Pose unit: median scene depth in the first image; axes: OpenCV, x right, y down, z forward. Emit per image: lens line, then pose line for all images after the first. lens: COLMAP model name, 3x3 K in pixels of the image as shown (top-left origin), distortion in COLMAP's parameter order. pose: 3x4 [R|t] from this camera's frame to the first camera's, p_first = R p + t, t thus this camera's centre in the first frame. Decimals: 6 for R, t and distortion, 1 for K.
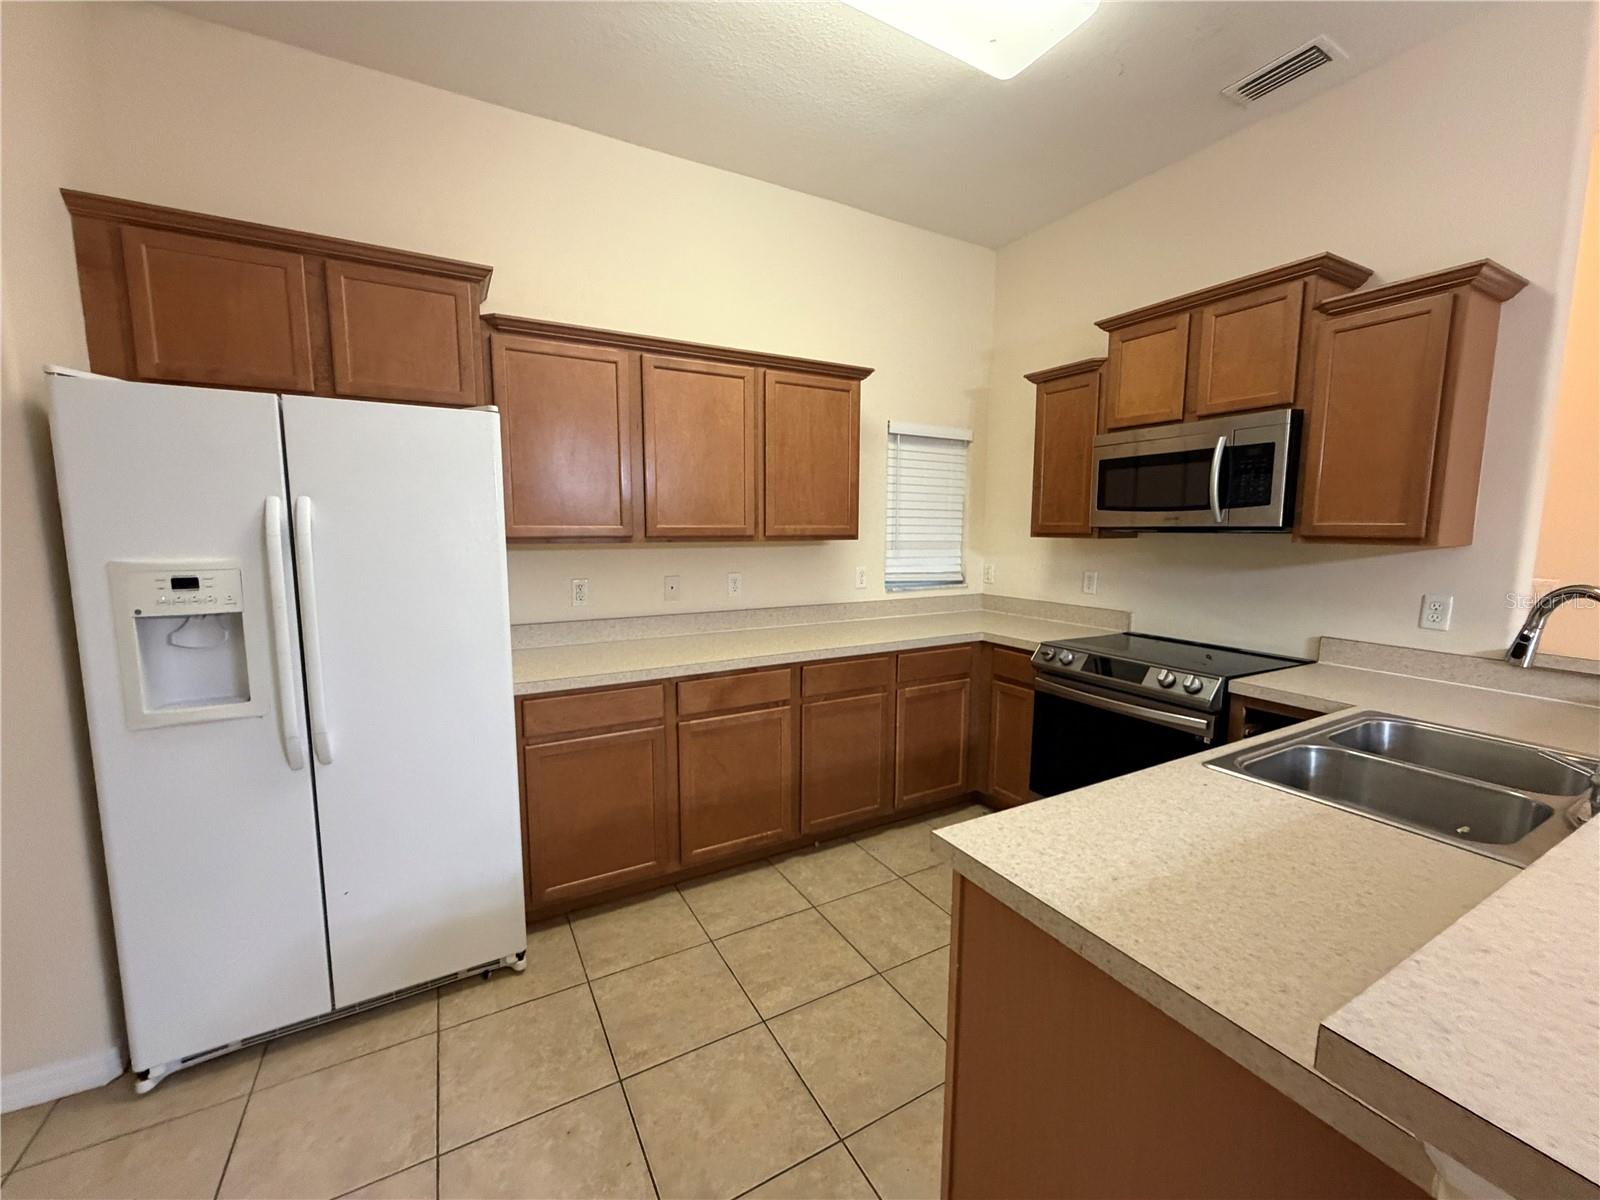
lens RADIAL K [[637.9, 0, 798.5], [0, 637.9, 600.4], [0, 0, 1]] dist [0.002674, -0.000545]
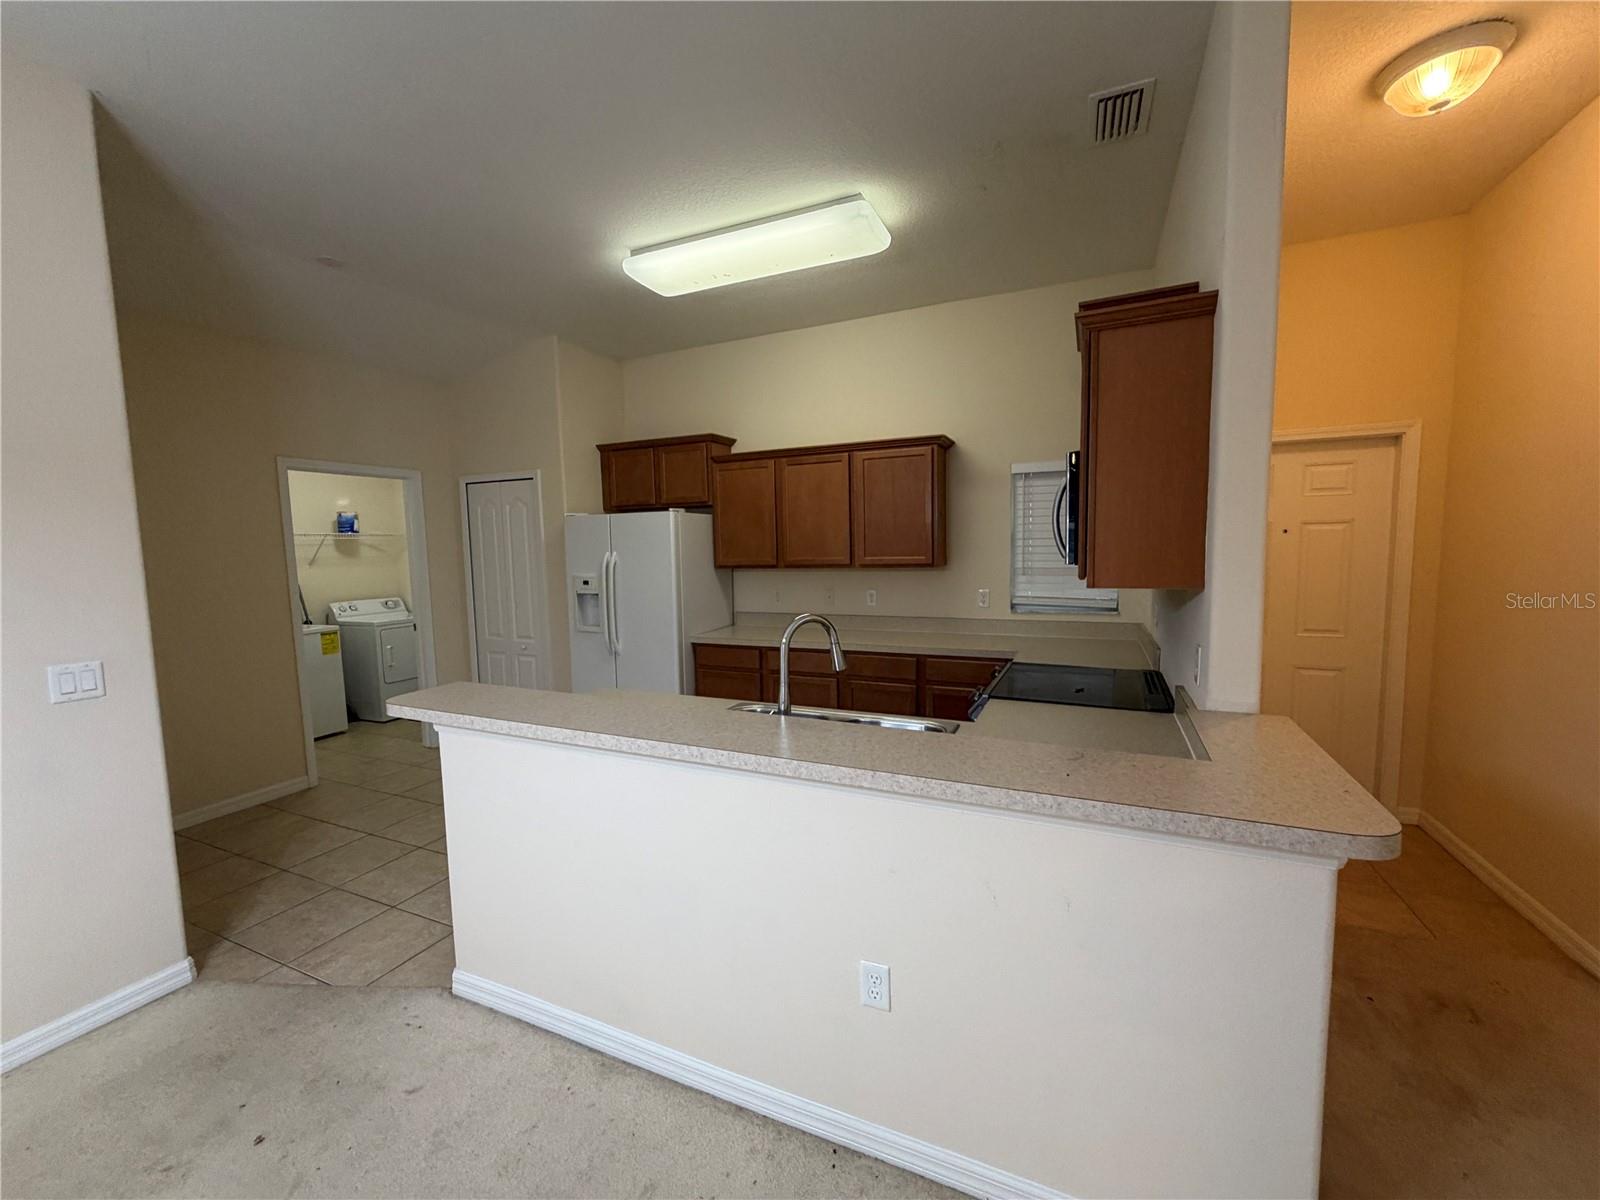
lens RADIAL K [[637.9, 0, 796.1], [0, 637.9, 602.8], [0, 0, 1]] dist [0.002674, -0.000545]
pose [[0.591303, 0.055849, -0.804513, 1.325438], [-0.072009, 0.997271, 0.016305, -0.035189], [0.803228, 0.048291, 0.593711, 0.034357]]
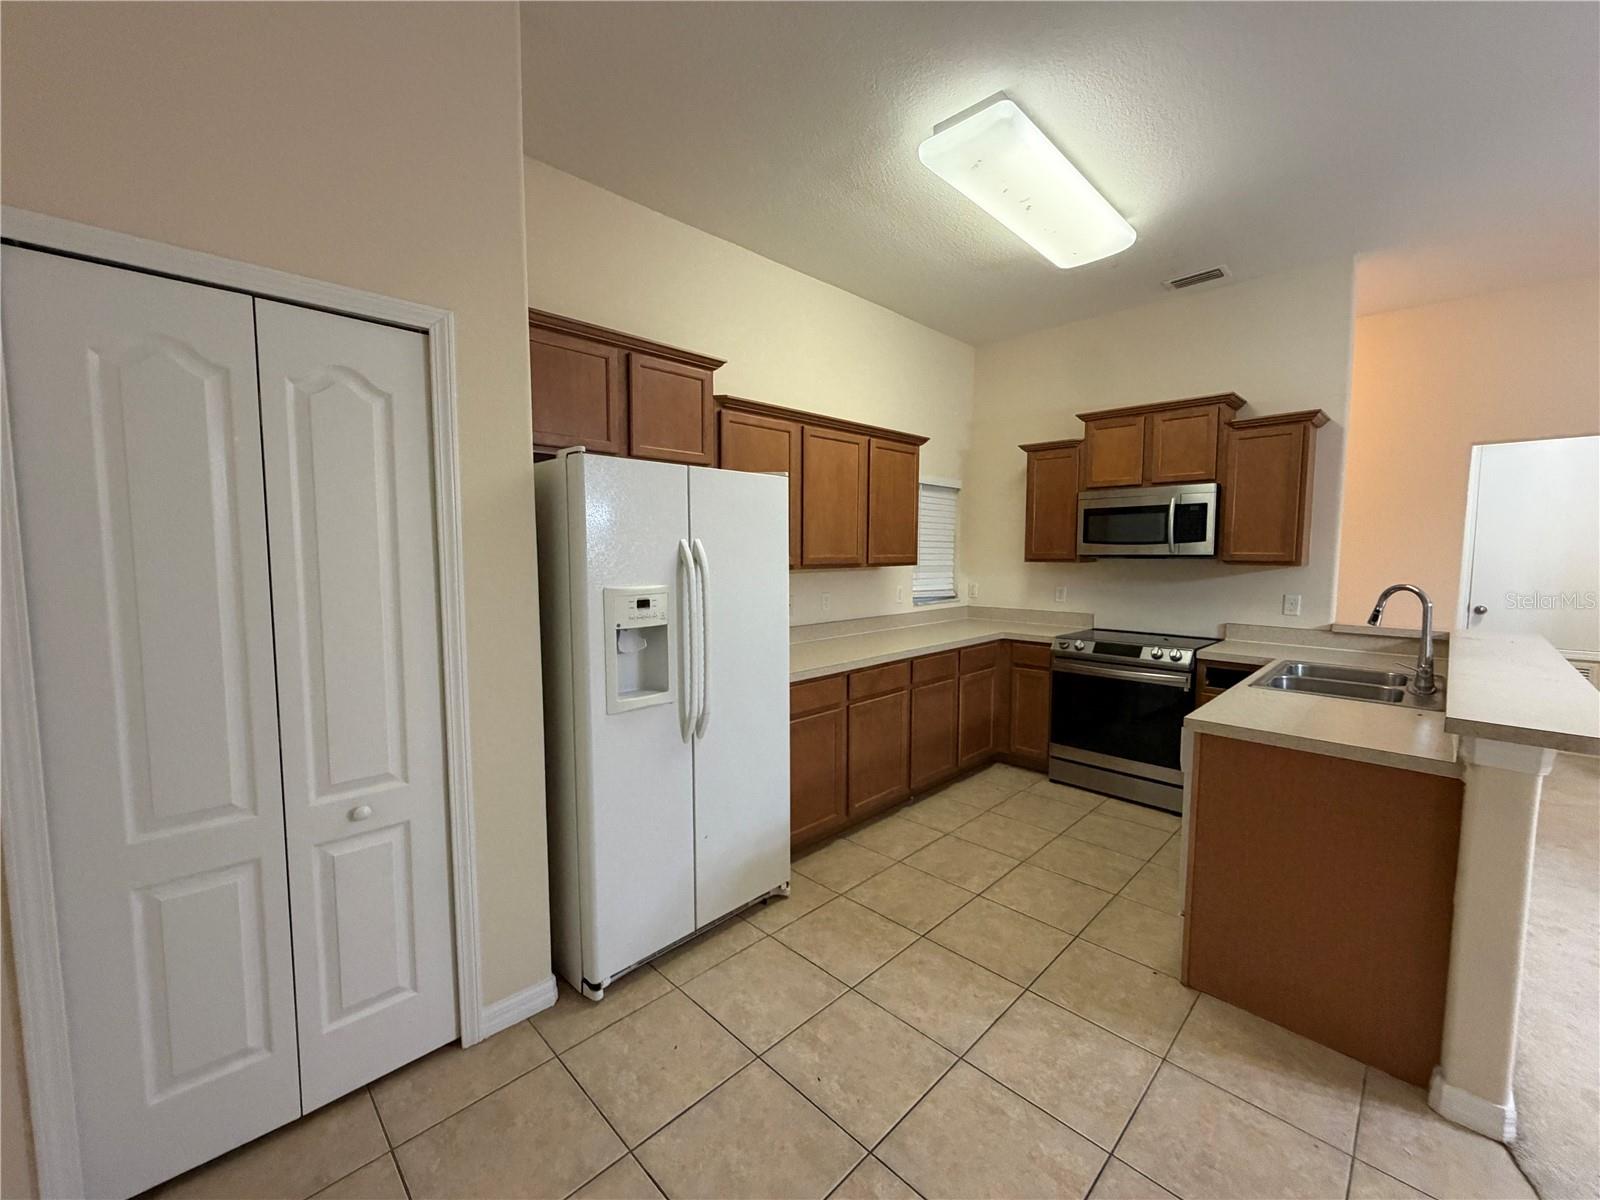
lens RADIAL K [[637.9, 0, 798.6], [0, 637.9, 600.3], [0, 0, 1]] dist [0.002674, -0.000545]
pose [[0.963271, -0.025048, 0.267359, -0.685908], [0.034985, 0.998860, -0.032469, 0.015035], [-0.266241, 0.040630, 0.963050, -0.270548]]
